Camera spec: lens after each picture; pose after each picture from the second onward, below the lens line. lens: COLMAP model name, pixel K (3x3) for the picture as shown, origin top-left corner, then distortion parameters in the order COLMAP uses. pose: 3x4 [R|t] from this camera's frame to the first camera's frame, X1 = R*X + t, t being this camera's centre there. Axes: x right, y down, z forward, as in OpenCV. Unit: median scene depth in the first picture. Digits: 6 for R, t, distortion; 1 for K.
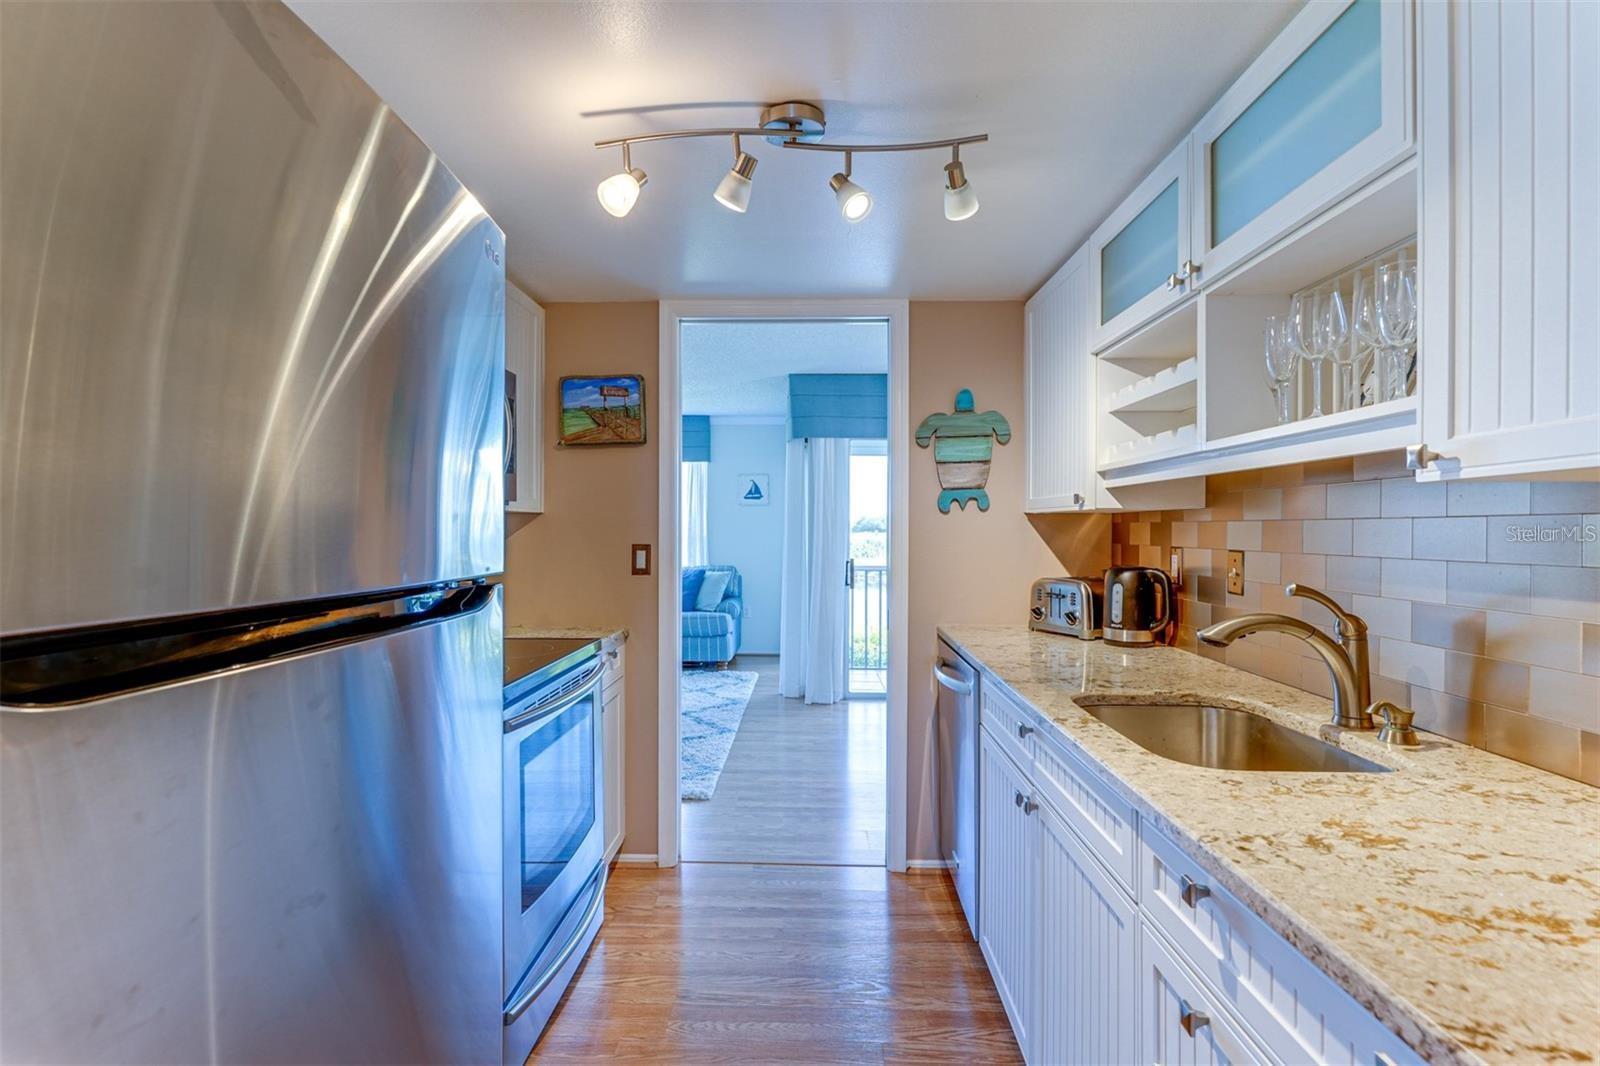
lens RADIAL K [[647.2, 0, 800.0], [0, 647.2, 526.5], [0, 0, 1]] dist [0.005414, -0.000354]
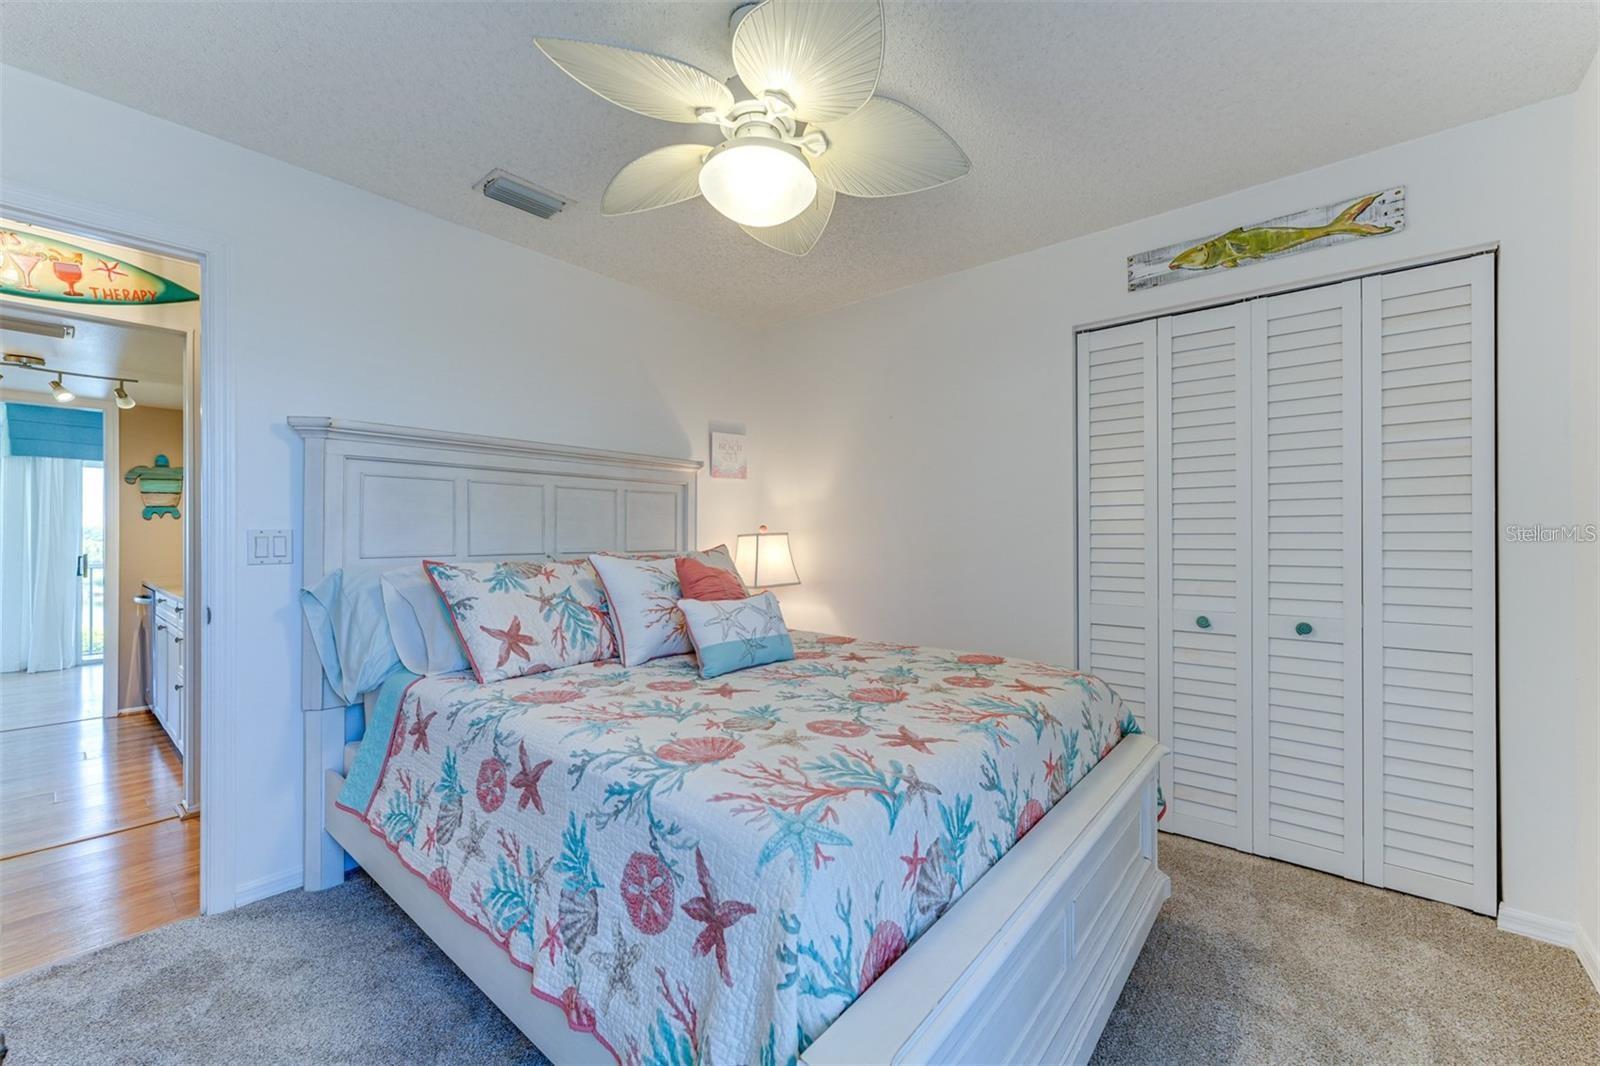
lens RADIAL K [[647.2, 0, 802.5], [0, 647.2, 535.0], [0, 0, 1]] dist [0.005414, -0.000354]
pose [[0.631995, -0.001737, 0.774971, -0.038066], [0.002224, 0.999997, 0.000428, 0.027581], [-0.774969, 0.001454, 0.631997, -1.660247]]
